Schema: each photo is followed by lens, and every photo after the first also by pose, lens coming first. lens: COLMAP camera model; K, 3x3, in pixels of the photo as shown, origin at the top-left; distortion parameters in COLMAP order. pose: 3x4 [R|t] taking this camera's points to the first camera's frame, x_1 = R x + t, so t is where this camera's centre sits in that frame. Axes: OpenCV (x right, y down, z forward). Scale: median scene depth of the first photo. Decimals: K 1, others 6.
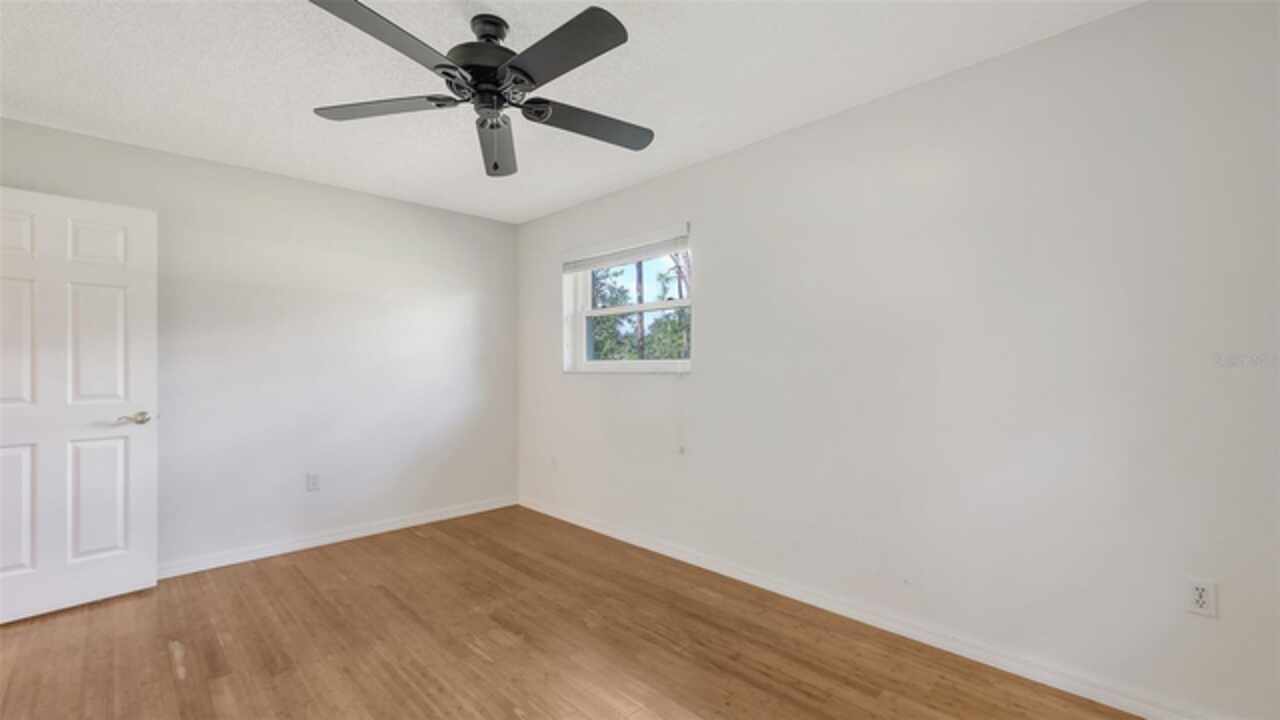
lens RADIAL K [[530.3, 0, 640.0], [0, 530.3, 360.0], [0, 0, 1]] dist [-0.000522, -0.000152]
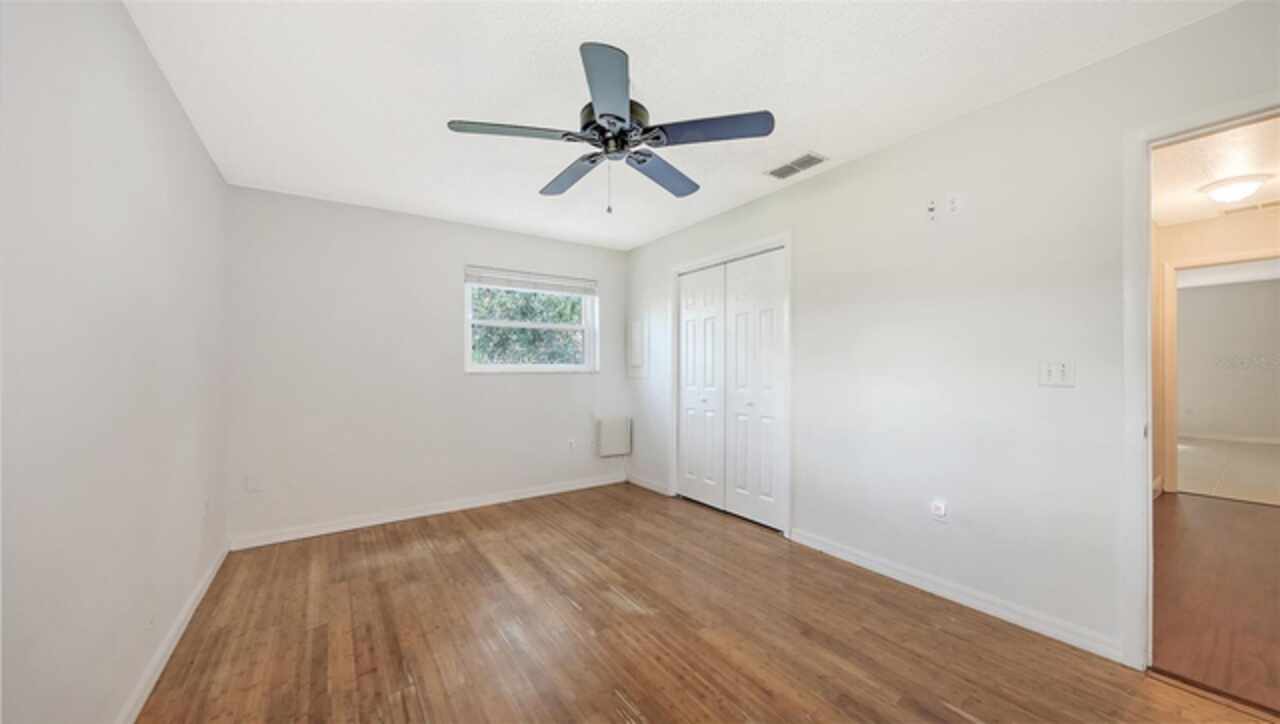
lens RADIAL K [[451.8, 0, 643.4], [0, 451.8, 372.1], [0, 0, 1]] dist [-0.001081, -0.000051]
pose [[-0.985059, 0.008794, 0.171992, -0.434198], [0.008317, 0.999959, -0.003490, 0.023800], [-0.172016, -0.002007, -0.985092, 1.642875]]
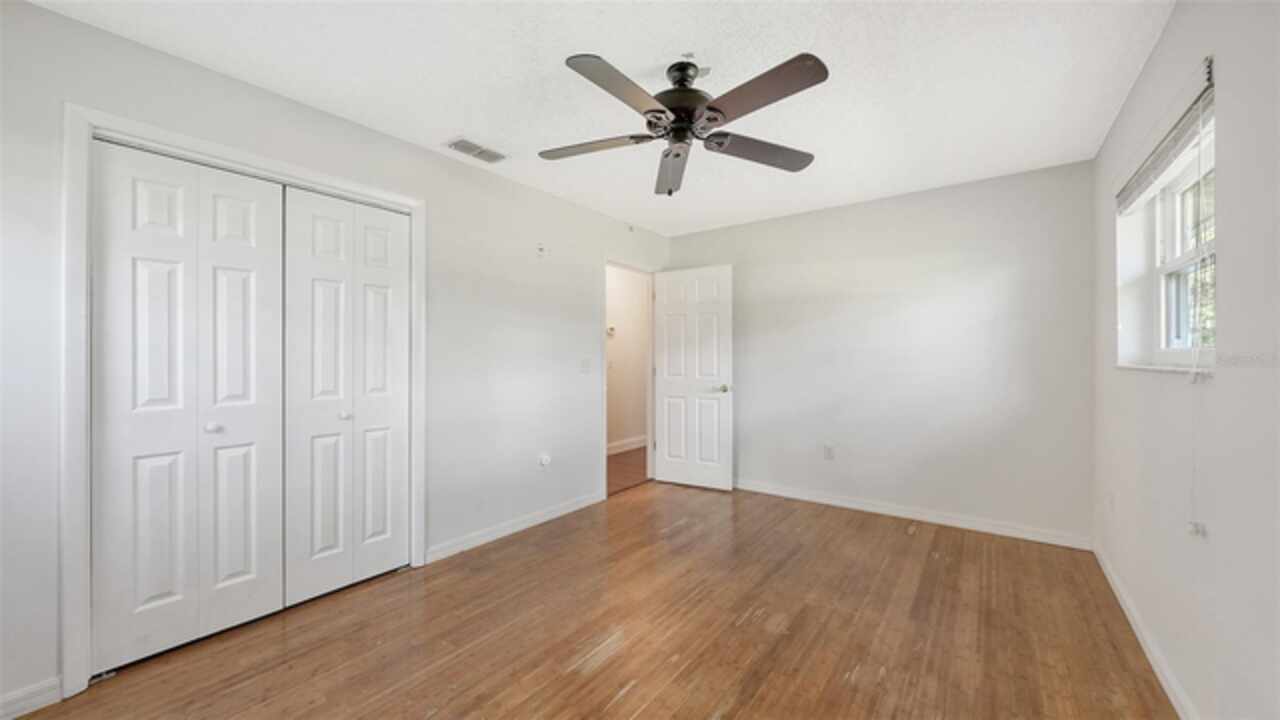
lens RADIAL K [[478.8, 0, 635.2], [0, 478.8, 361.9], [0, 0, 1]] dist [0.000082, -0.000036]
pose [[0.151255, 0.012426, -0.988417, 0.624840], [0.016428, 0.999751, 0.015082, -0.000313], [0.988358, -0.018519, 0.151013, 0.609842]]
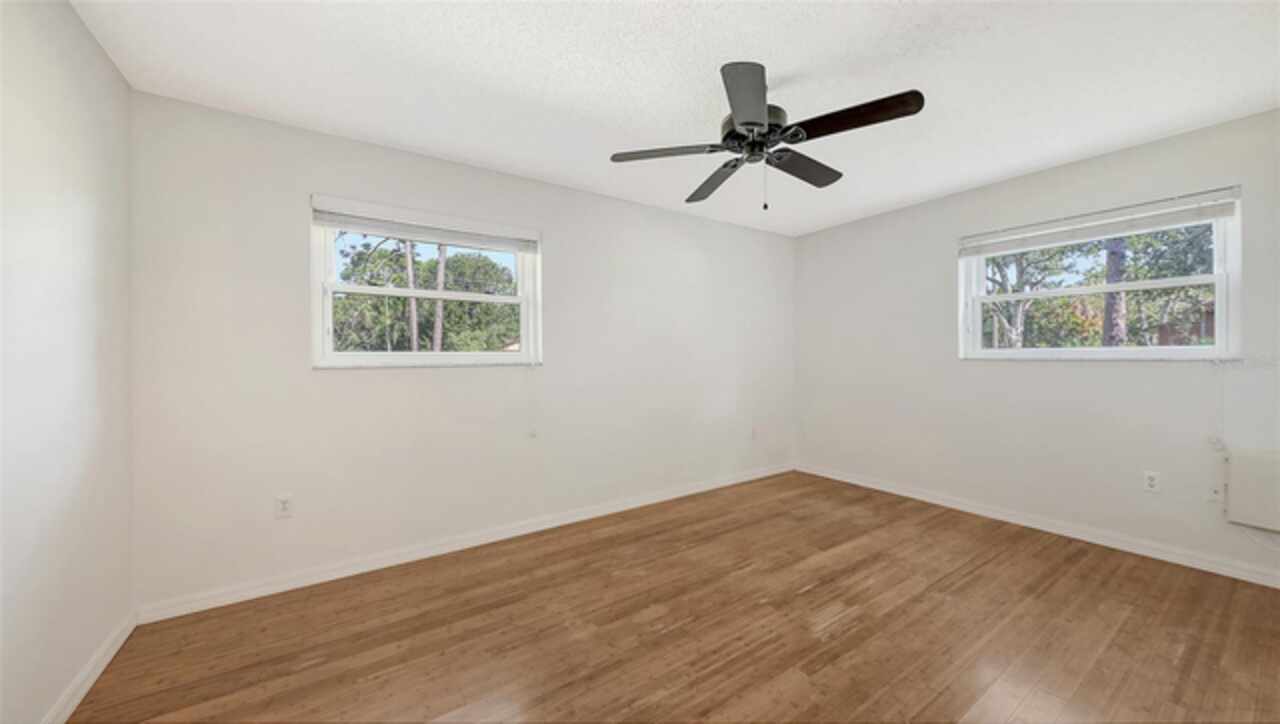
lens RADIAL K [[444.9, 0, 639.0], [0, 444.9, 356.5], [0, 0, 1]] dist [0.001100, 0.000054]
pose [[0.187453, -0.000891, 0.982273, -1.153258], [-0.004021, 0.999991, 0.001674, 0.010339], [-0.982265, -0.004264, 0.187448, 0.878547]]
